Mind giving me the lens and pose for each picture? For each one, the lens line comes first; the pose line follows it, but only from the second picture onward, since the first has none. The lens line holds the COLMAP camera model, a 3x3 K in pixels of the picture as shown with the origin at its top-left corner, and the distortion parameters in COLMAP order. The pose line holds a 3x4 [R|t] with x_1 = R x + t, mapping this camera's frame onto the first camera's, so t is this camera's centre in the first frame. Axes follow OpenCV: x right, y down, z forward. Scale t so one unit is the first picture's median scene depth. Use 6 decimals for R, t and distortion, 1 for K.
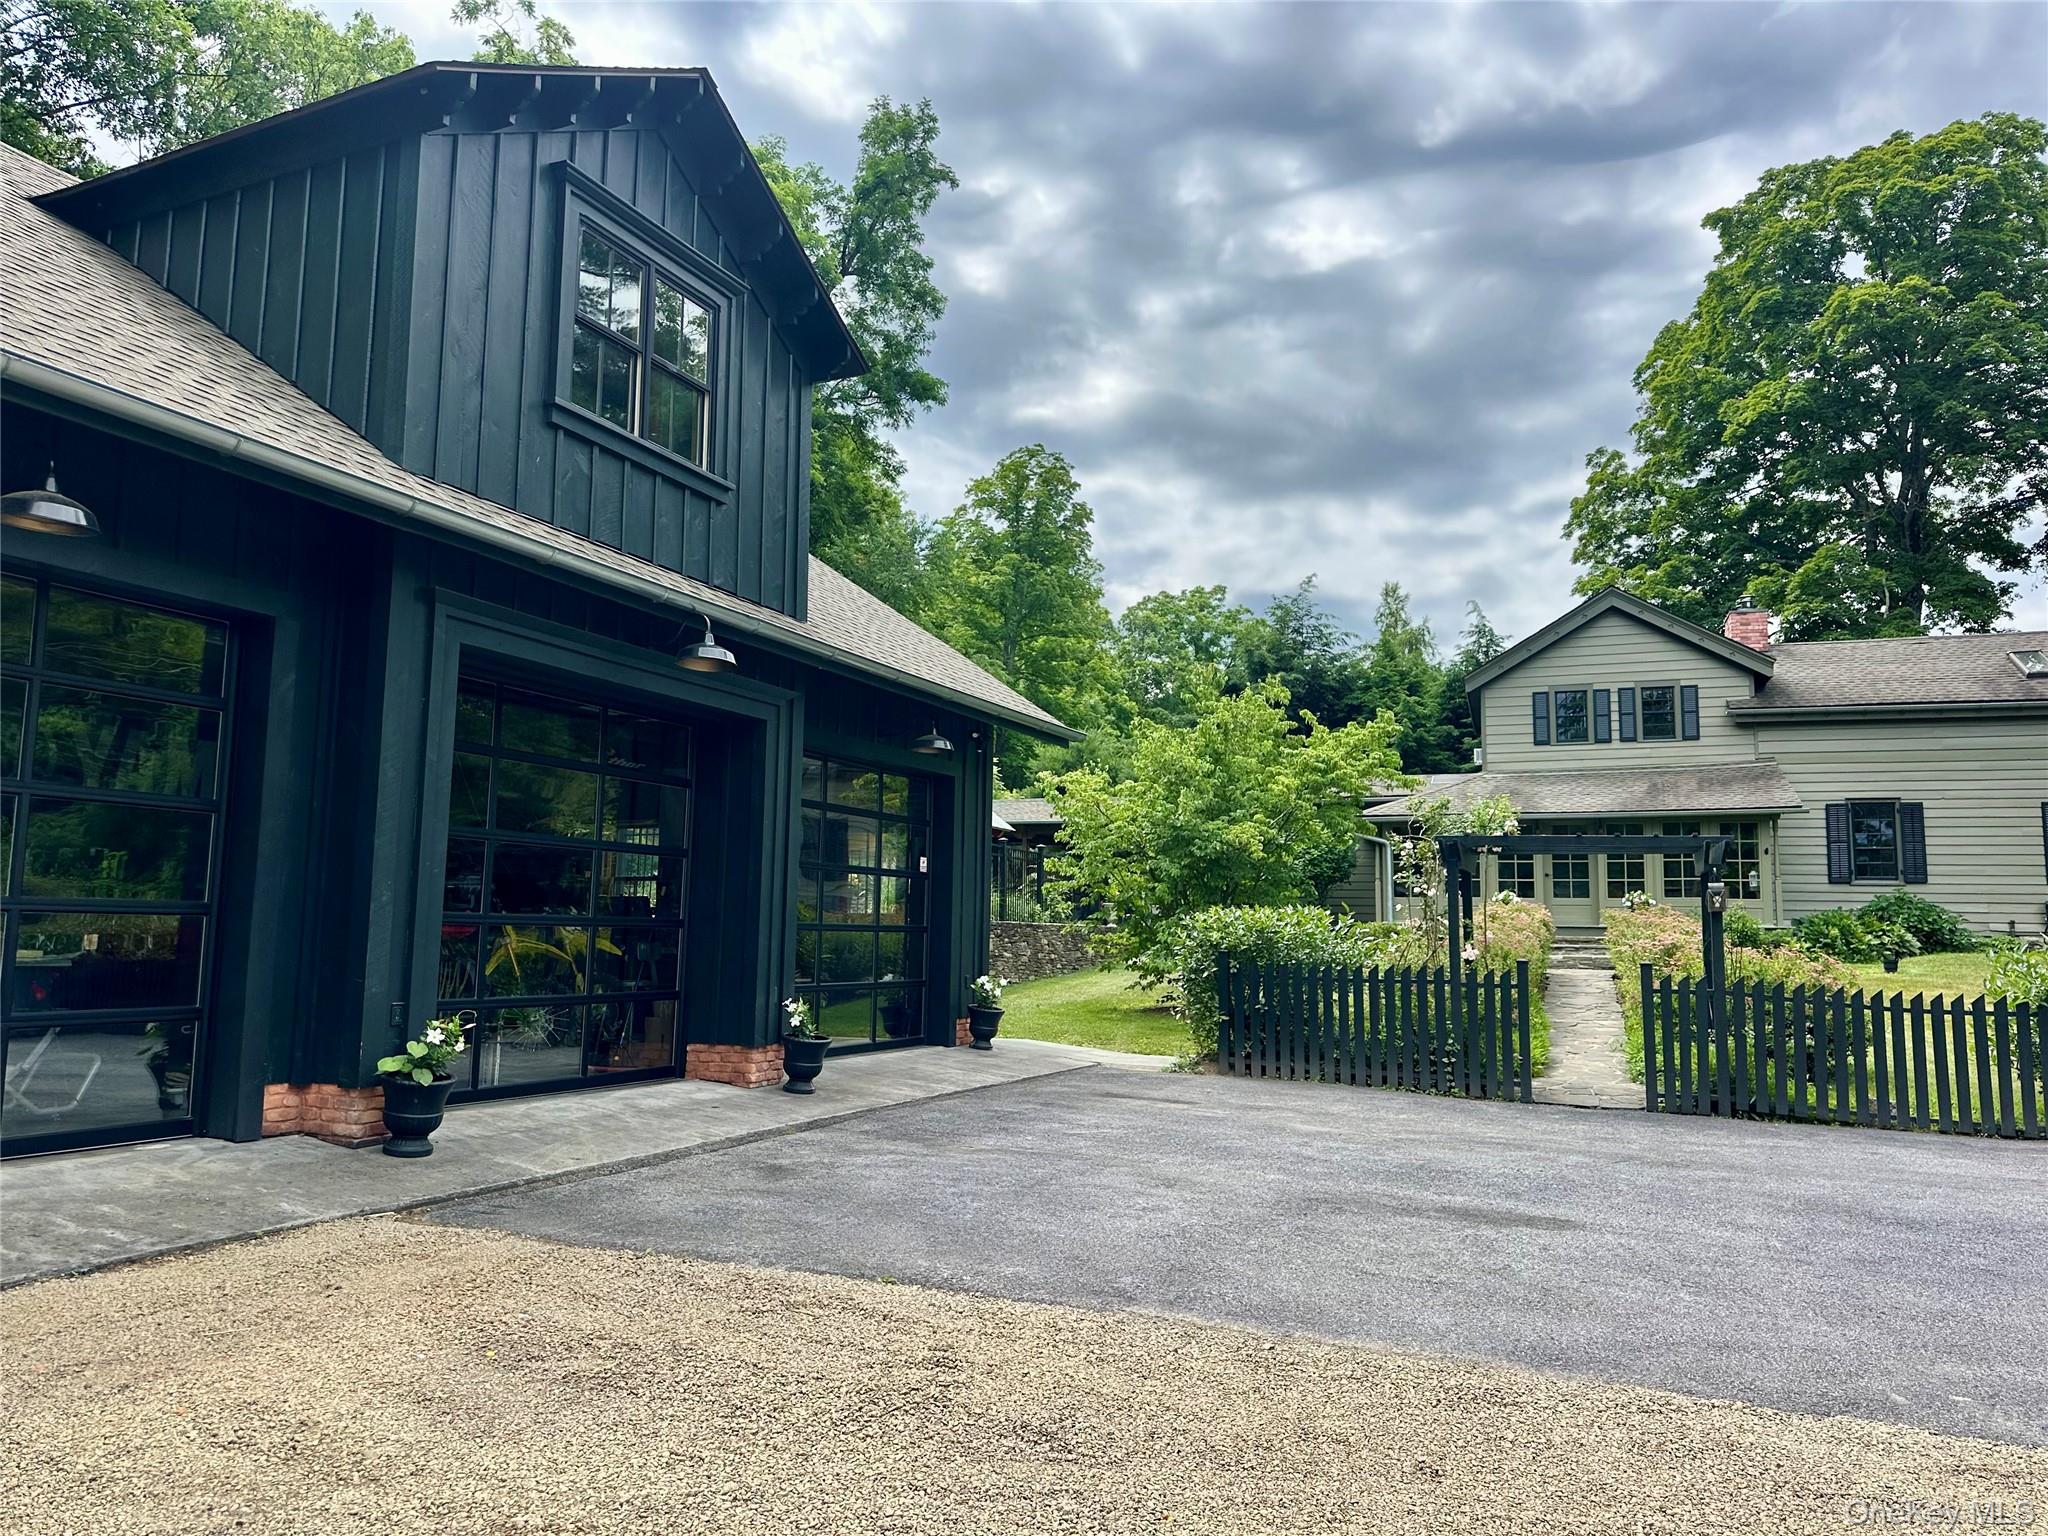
lens RADIAL K [[1408.6, 0, 1065.8], [0, 1408.6, 735.3], [0, 0, 1]] dist [0.062286, -0.053094]
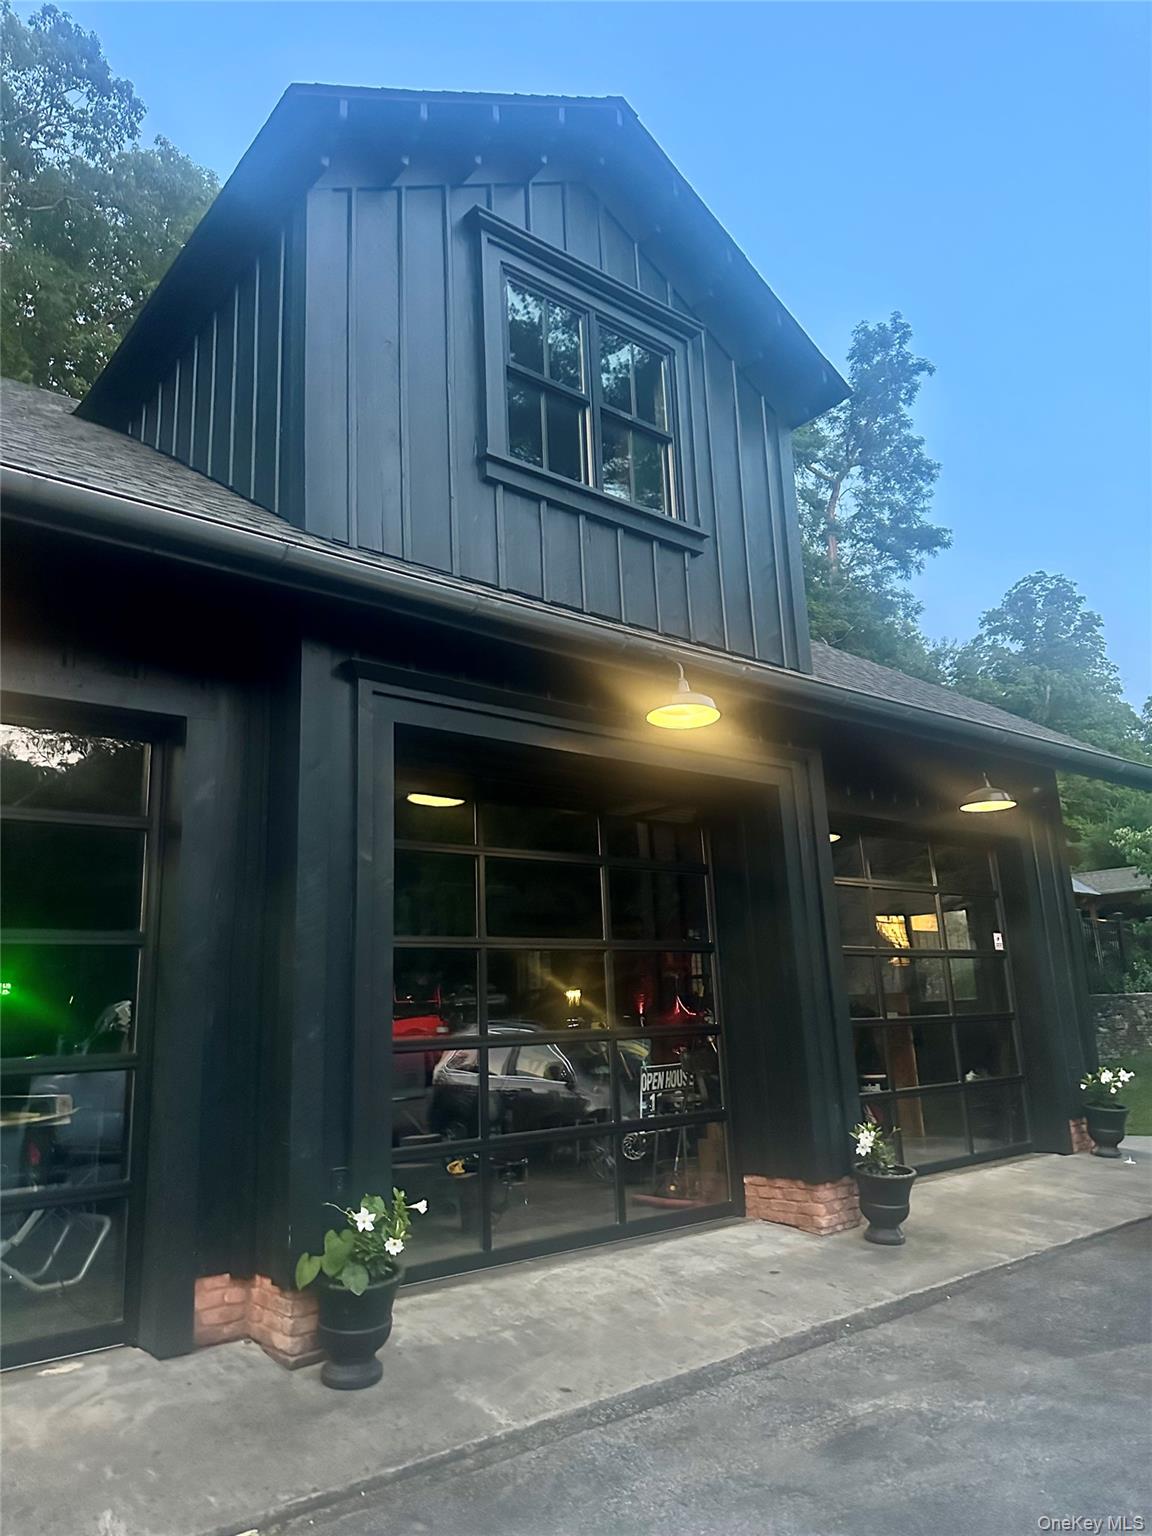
lens RADIAL K [[1085.5, 0, 583.1], [0, 1085.5, 761.4], [0, 0, 1]] dist [0.048316, -0.063722]
pose [[0.895991, -0.152120, -0.417205, -0.031258], [0.115960, 0.987048, -0.110857, 0.025334], [0.428665, 0.050948, 0.902026, 0.267876]]
